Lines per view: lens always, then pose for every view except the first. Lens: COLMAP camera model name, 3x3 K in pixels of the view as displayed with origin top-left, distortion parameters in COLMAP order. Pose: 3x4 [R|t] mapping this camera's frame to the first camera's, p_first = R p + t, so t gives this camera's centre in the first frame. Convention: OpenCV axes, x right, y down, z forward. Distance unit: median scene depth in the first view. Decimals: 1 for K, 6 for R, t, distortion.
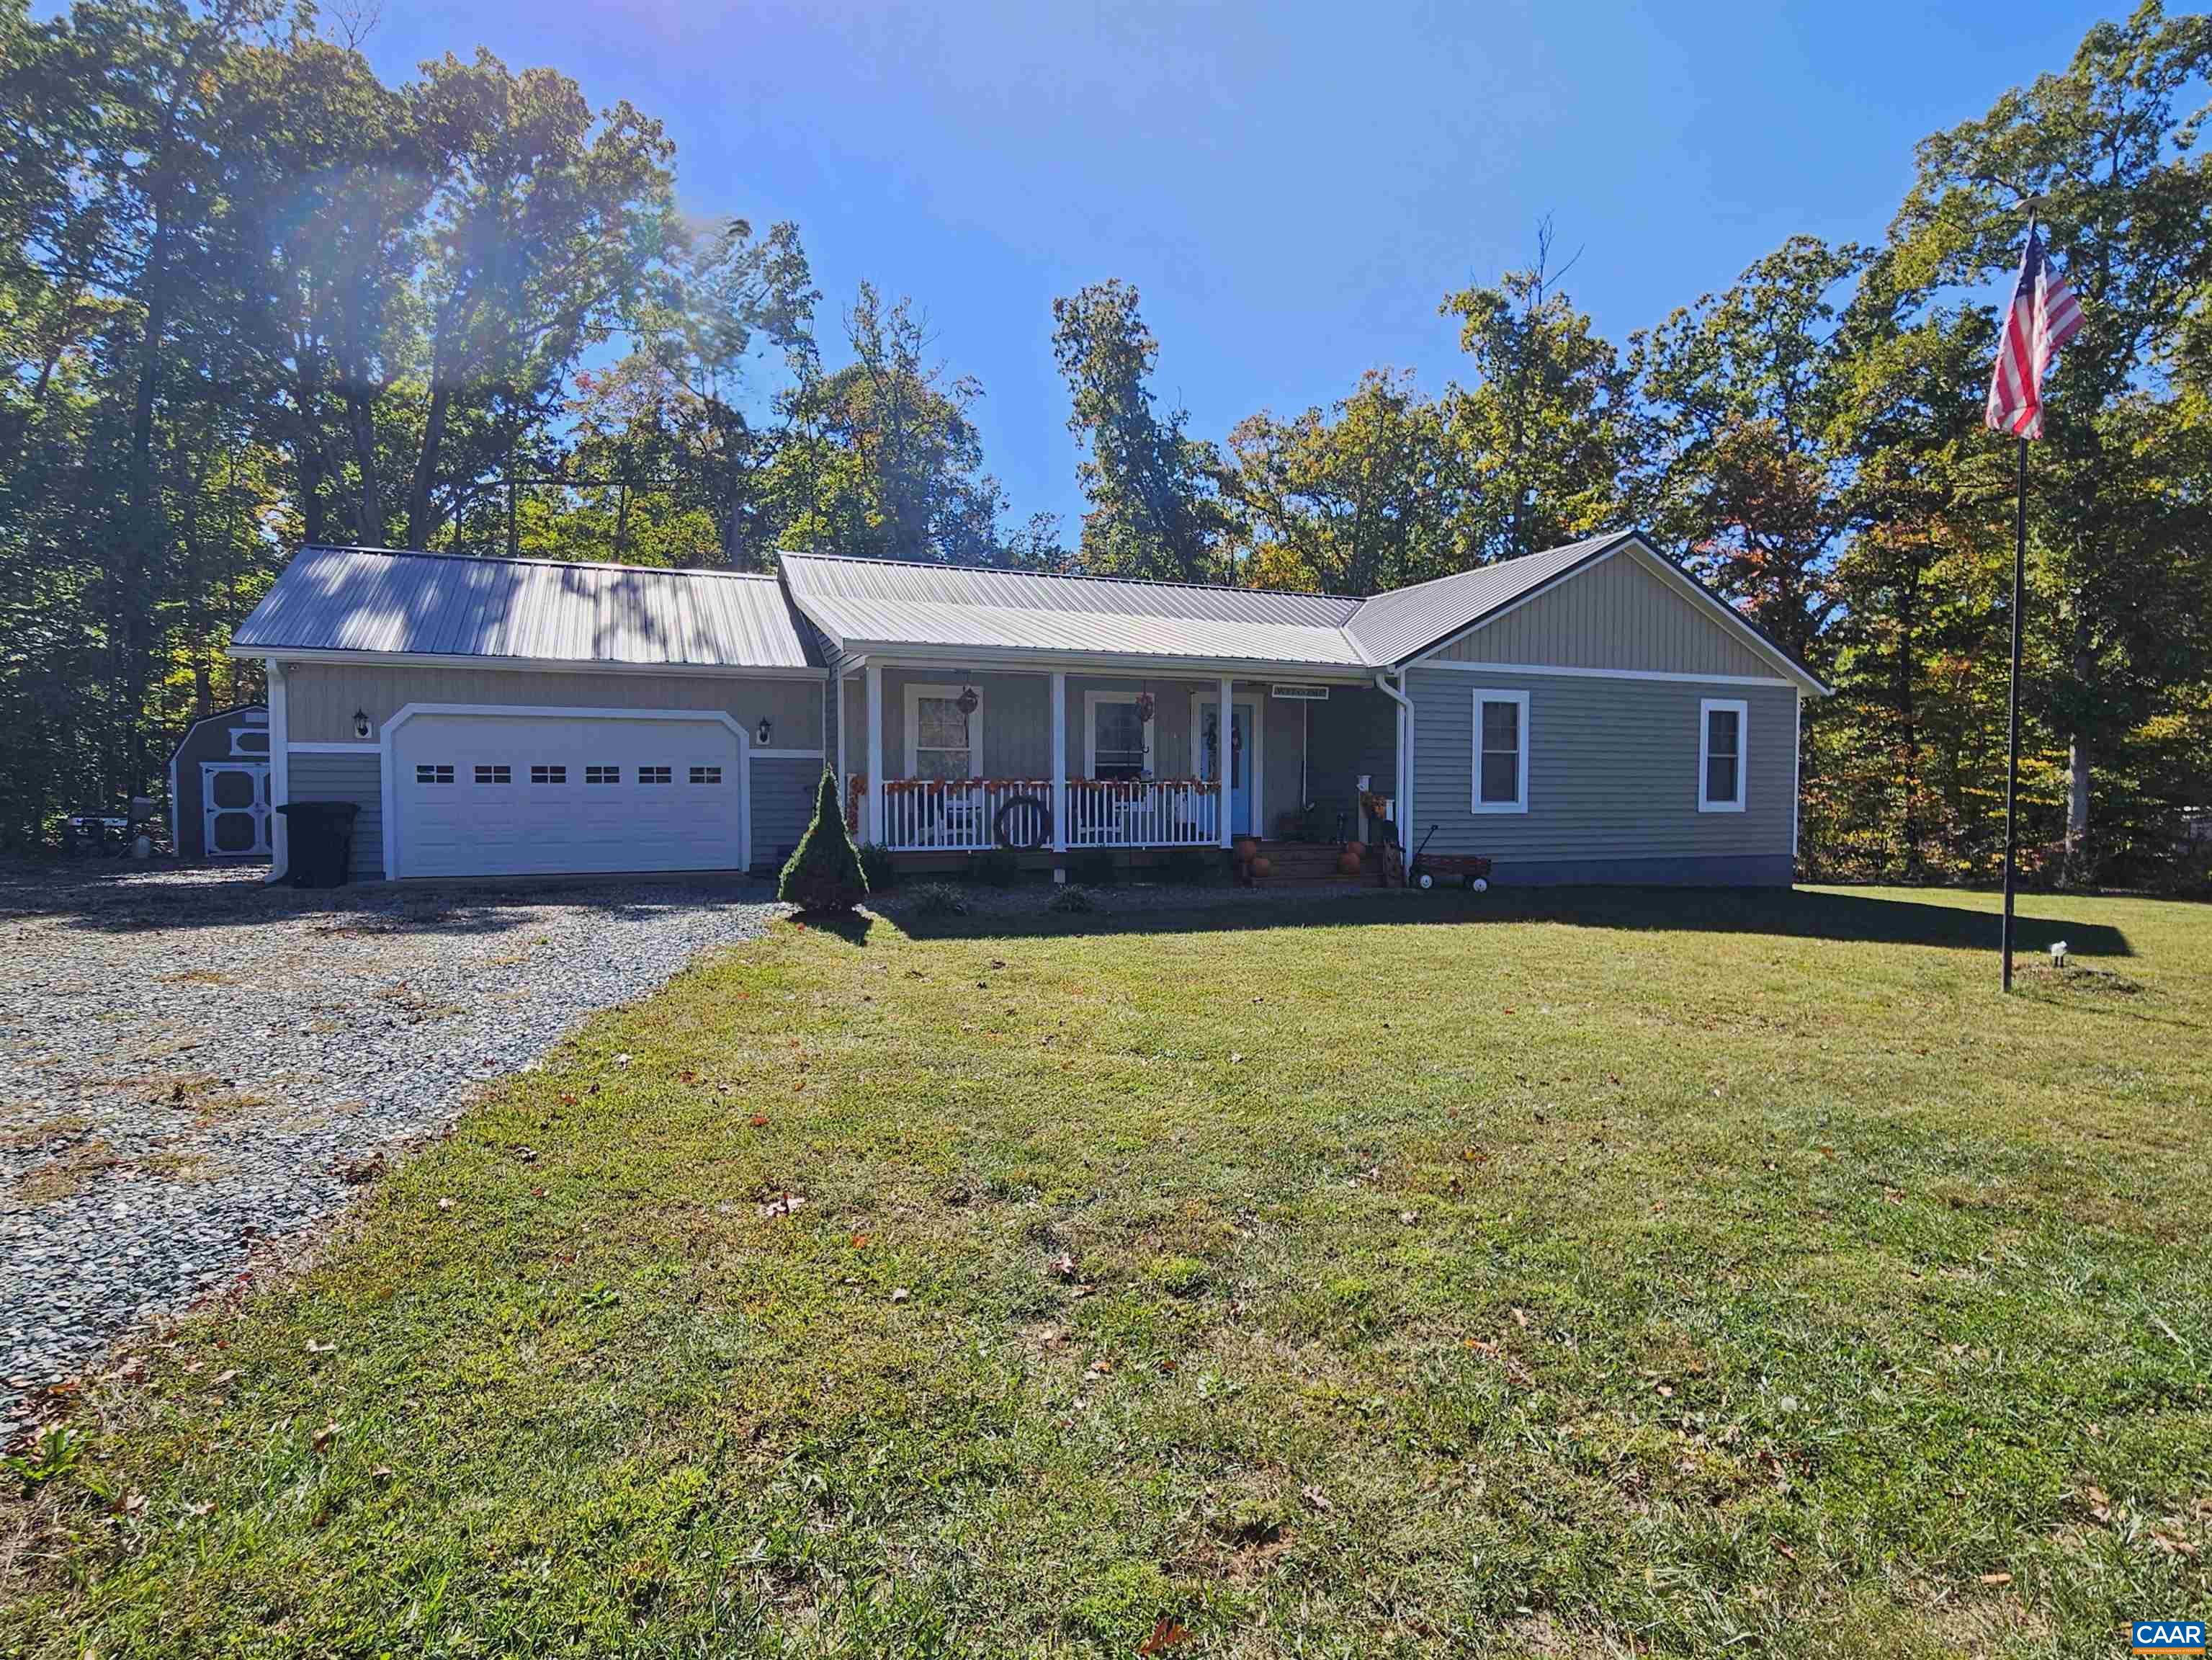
lens RADIAL K [[944.3, 0, 1106.0], [0, 944.3, 830.0], [0, 0, 1]] dist [-0.001194, 0.000942]
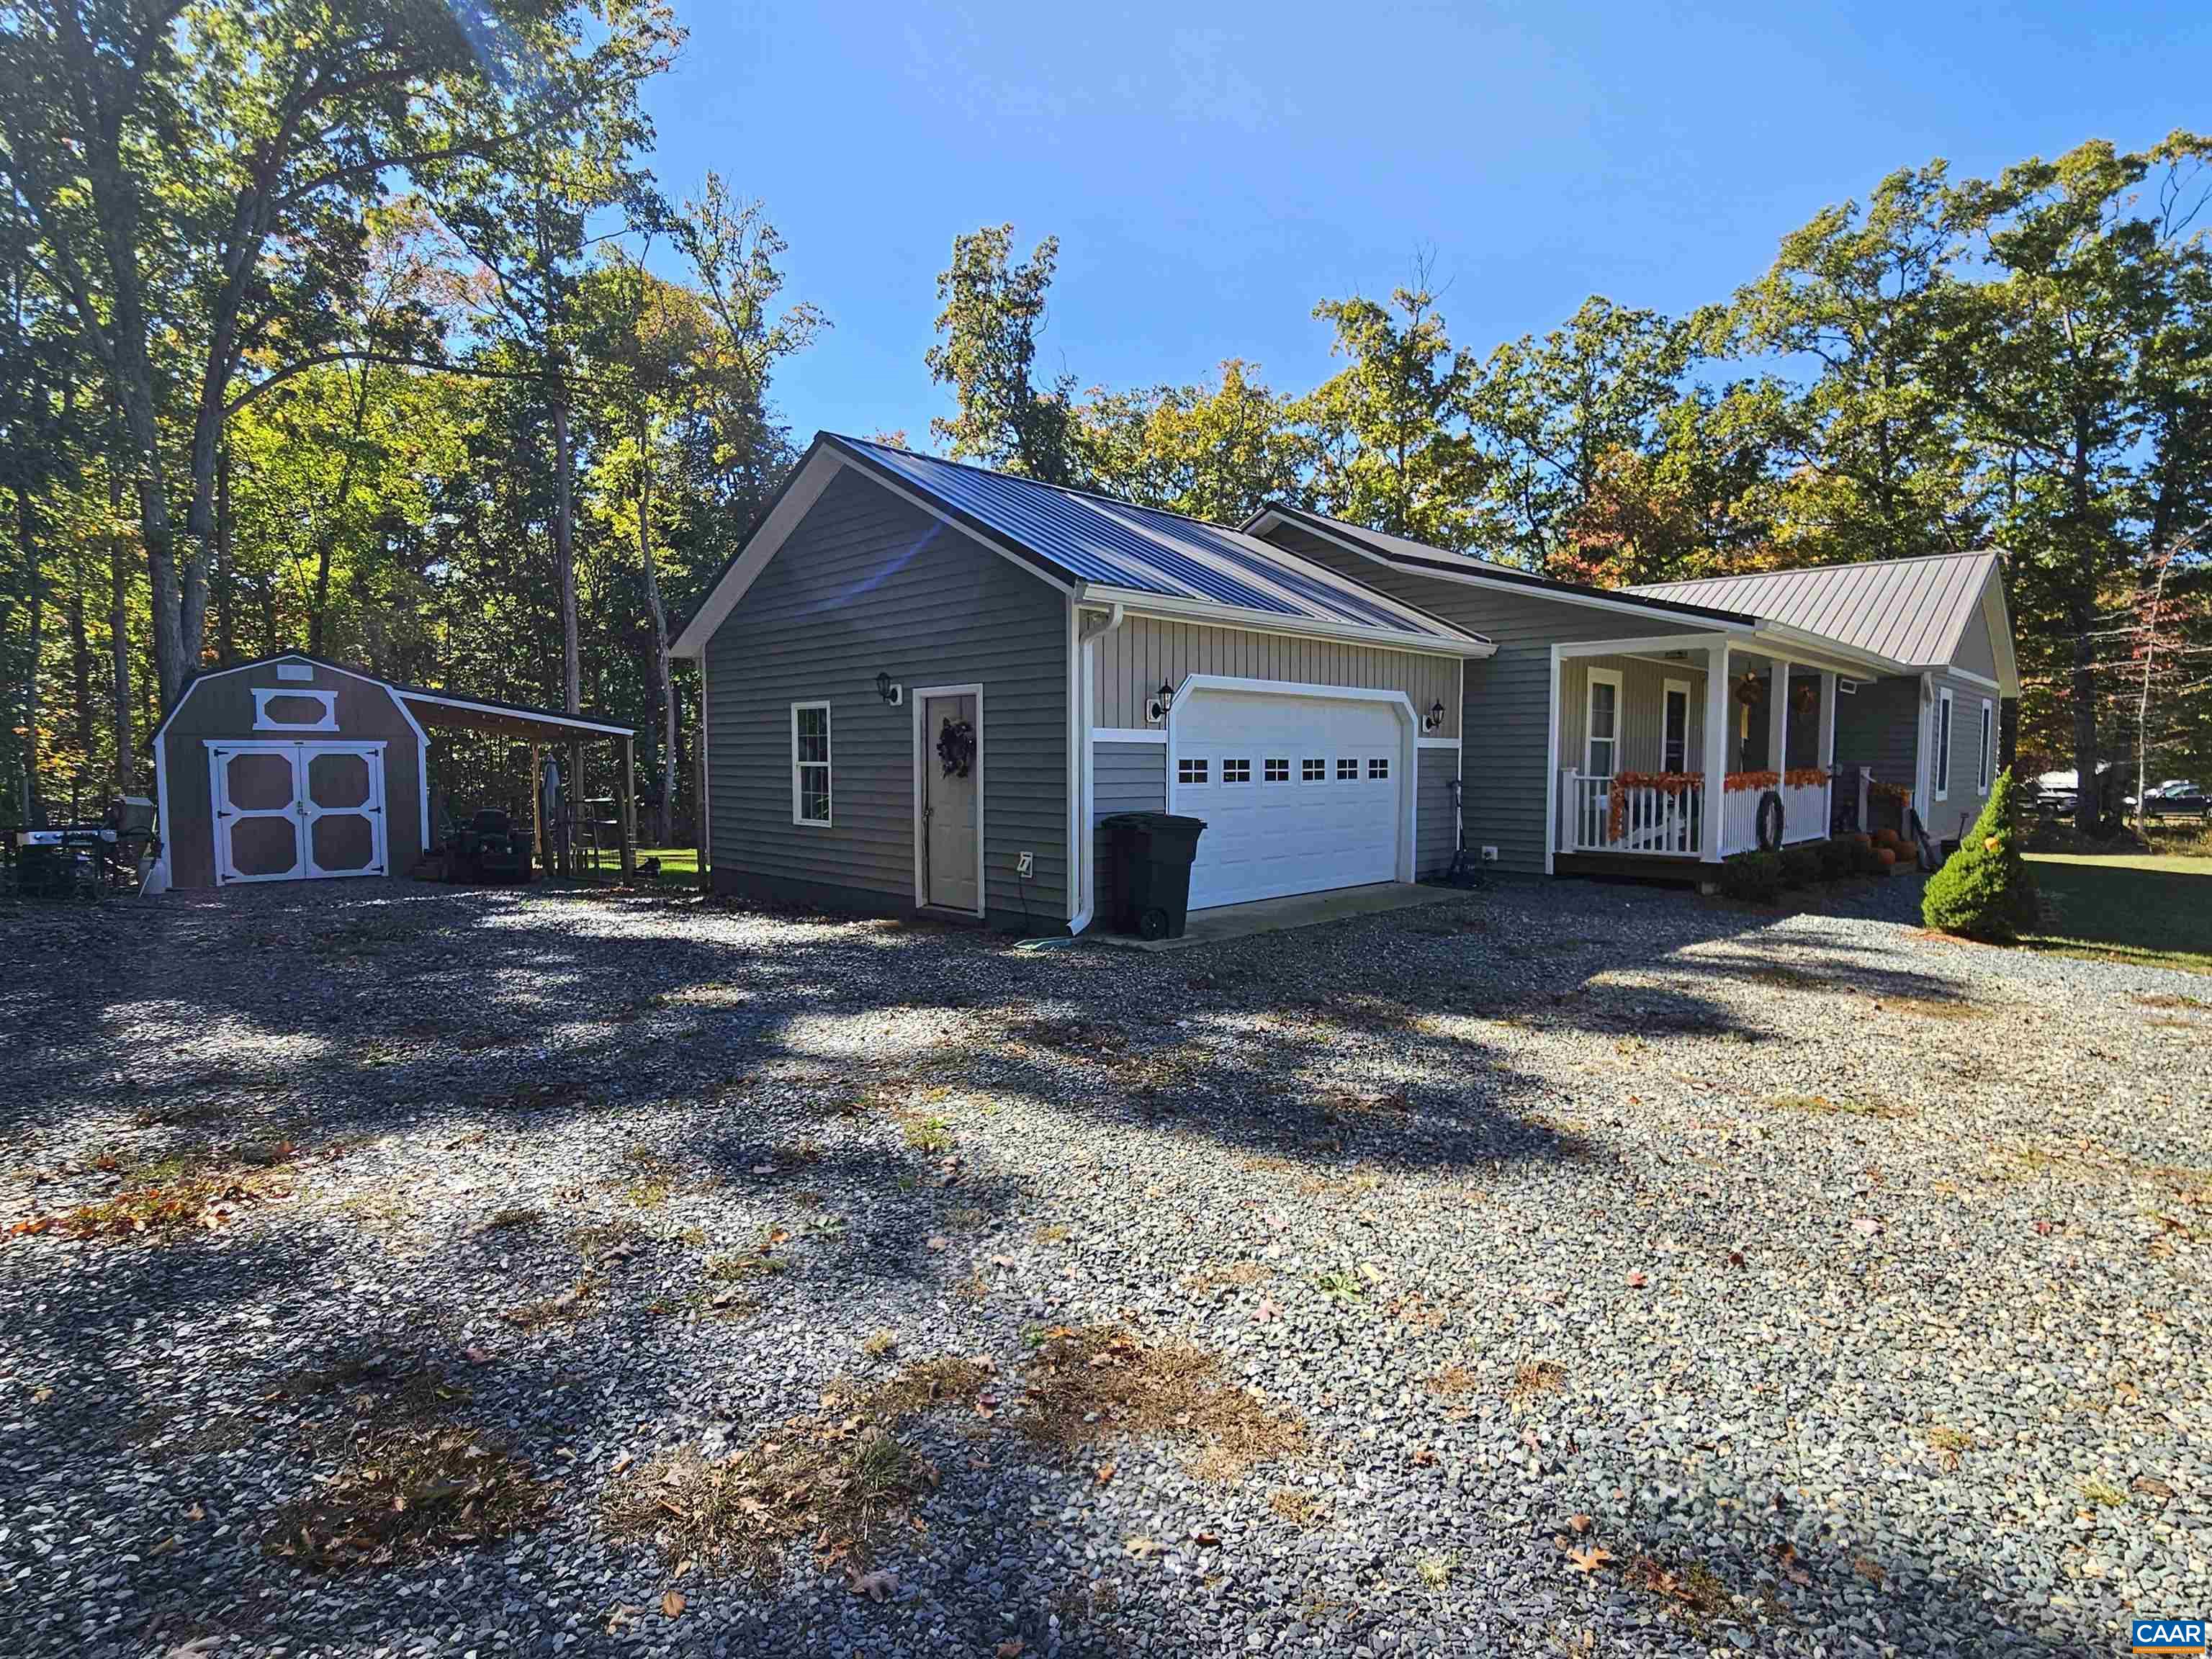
lens RADIAL K [[941.0, 0, 1042.4], [0, 941.0, 821.5], [0, 0, 1]] dist [0.001900, -0.000191]
pose [[0.945427, -0.021435, 0.325129, -0.623292], [0.014314, 0.999603, 0.024276, -0.023068], [-0.325520, -0.018297, 0.945358, 0.200222]]
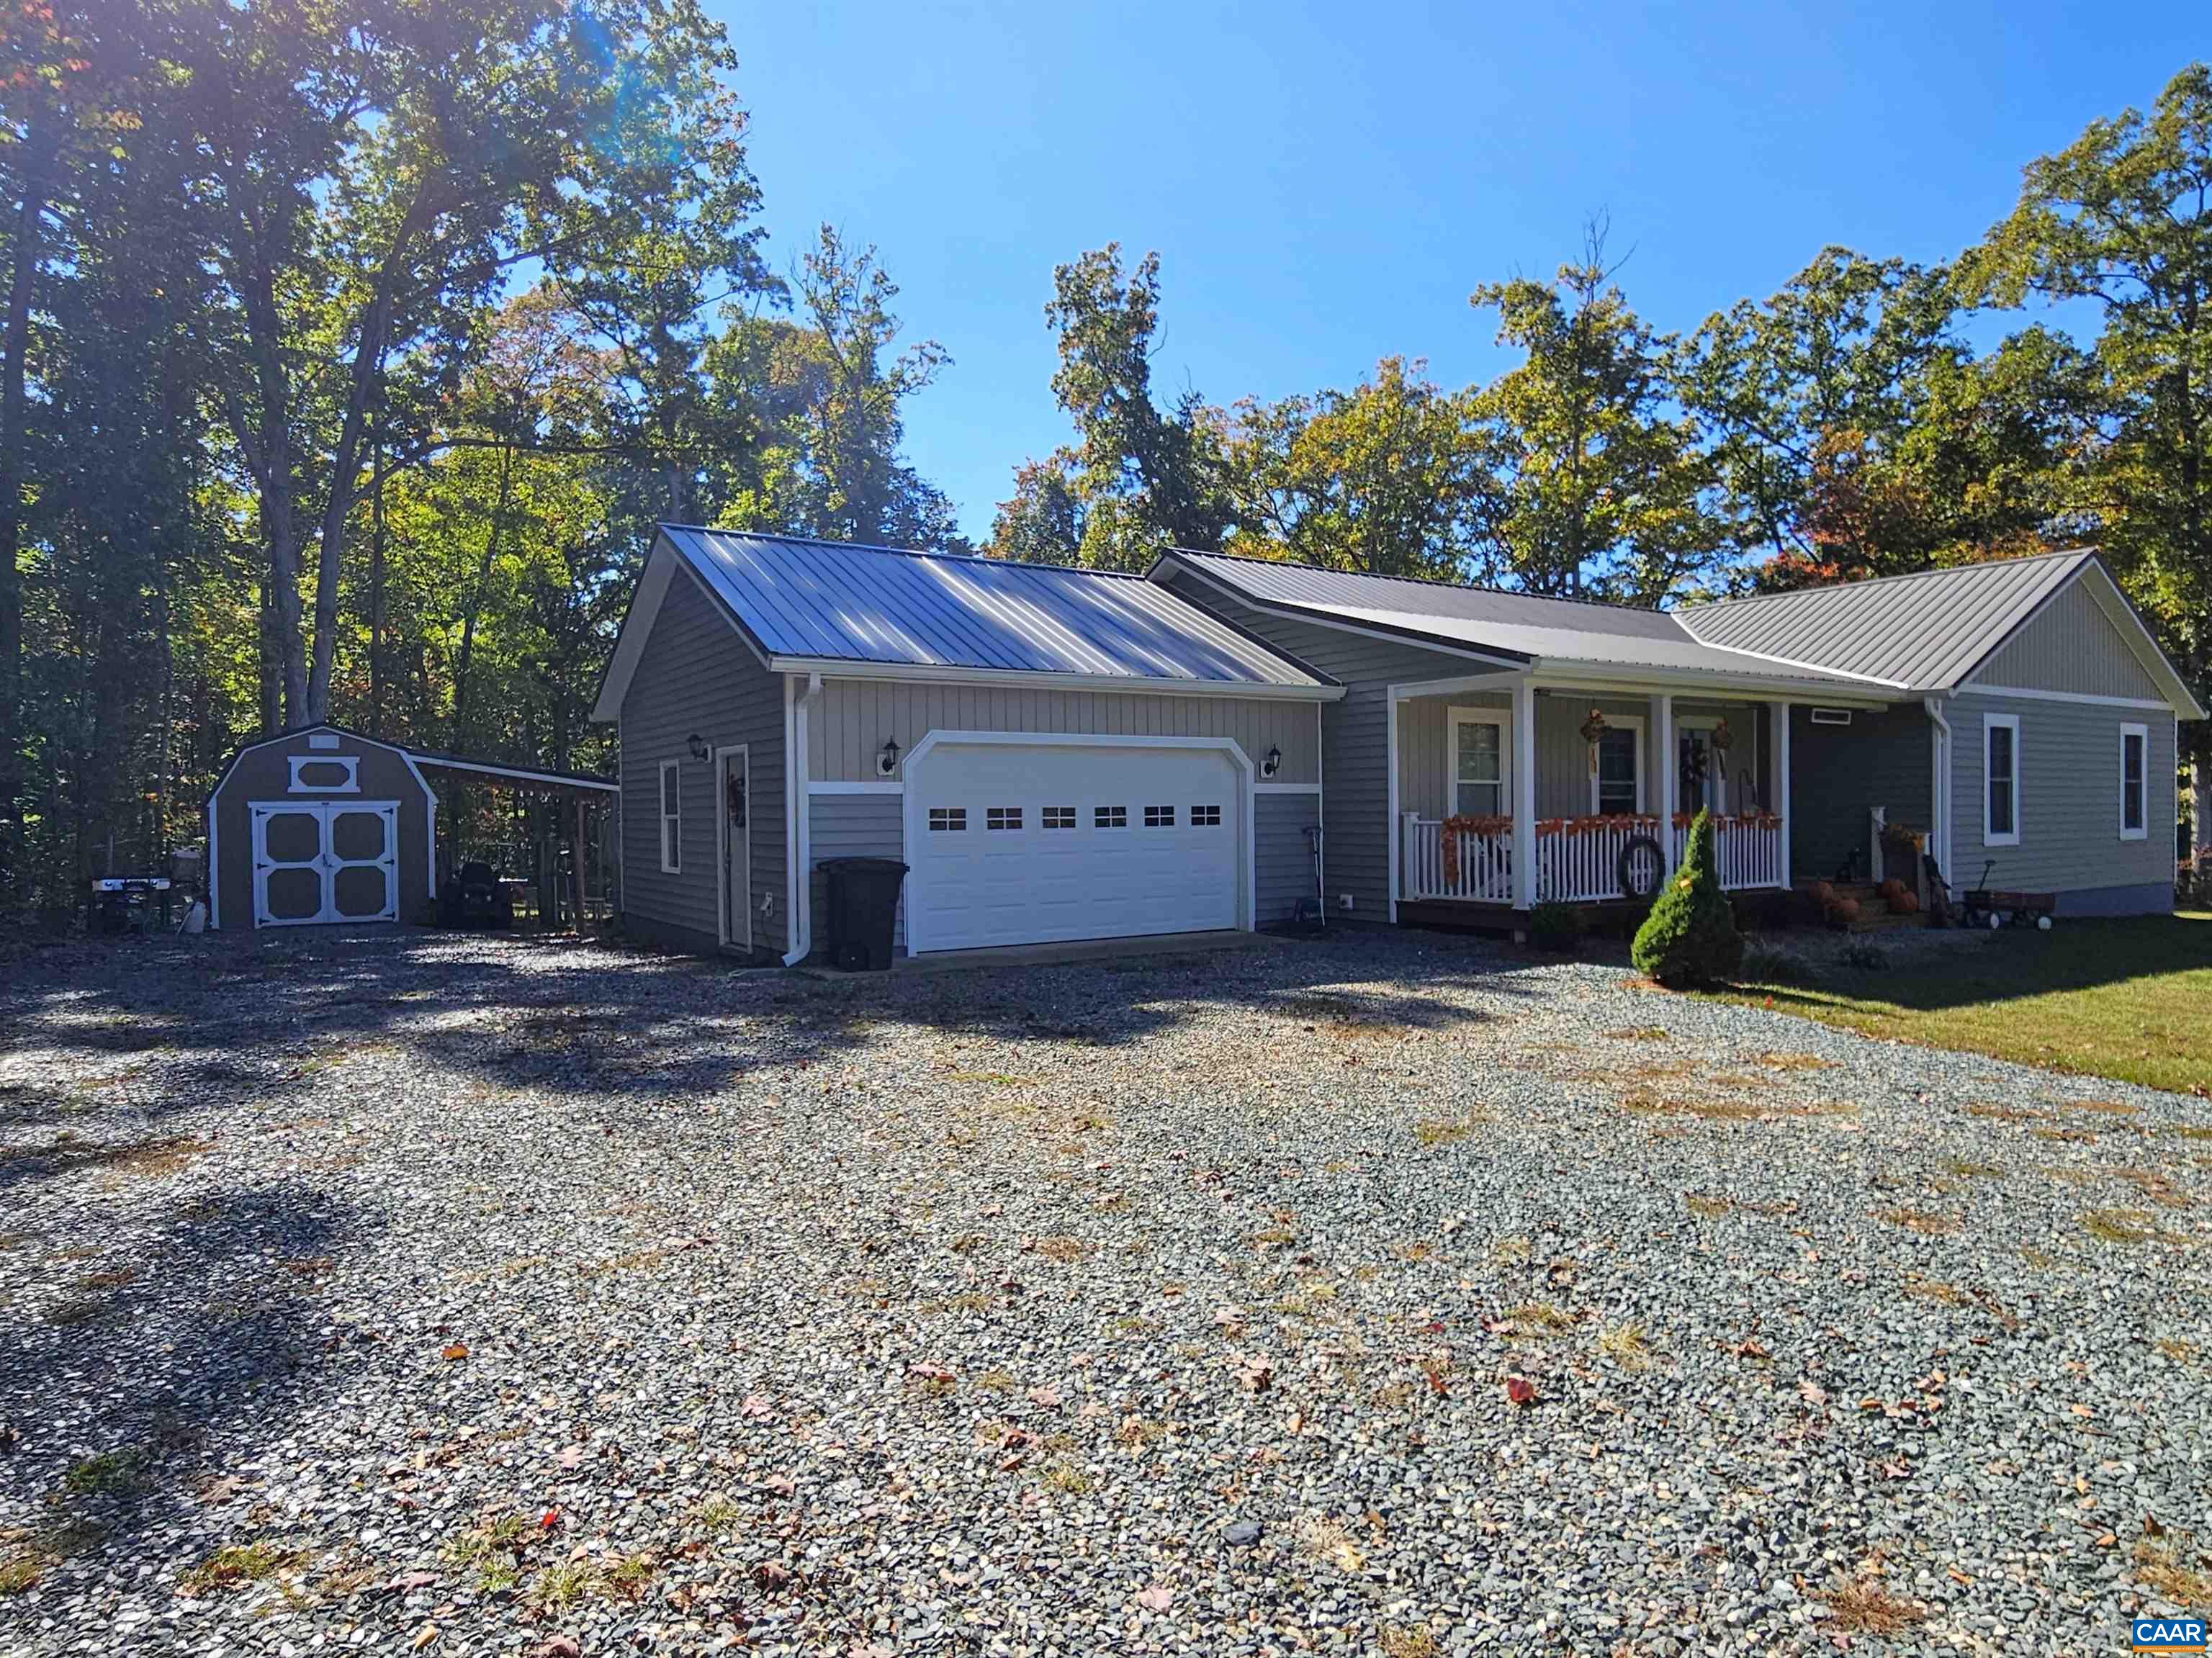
lens RADIAL K [[1071.4, 0, 1079.2], [0, 1071.4, 835.8], [0, 0, 1]] dist [-0.000807, 0.000990]
pose [[0.988256, -0.015268, 0.152045, -0.433201], [0.018604, 0.999616, -0.020542, -0.014688], [-0.151673, 0.023129, 0.988160, 0.057144]]
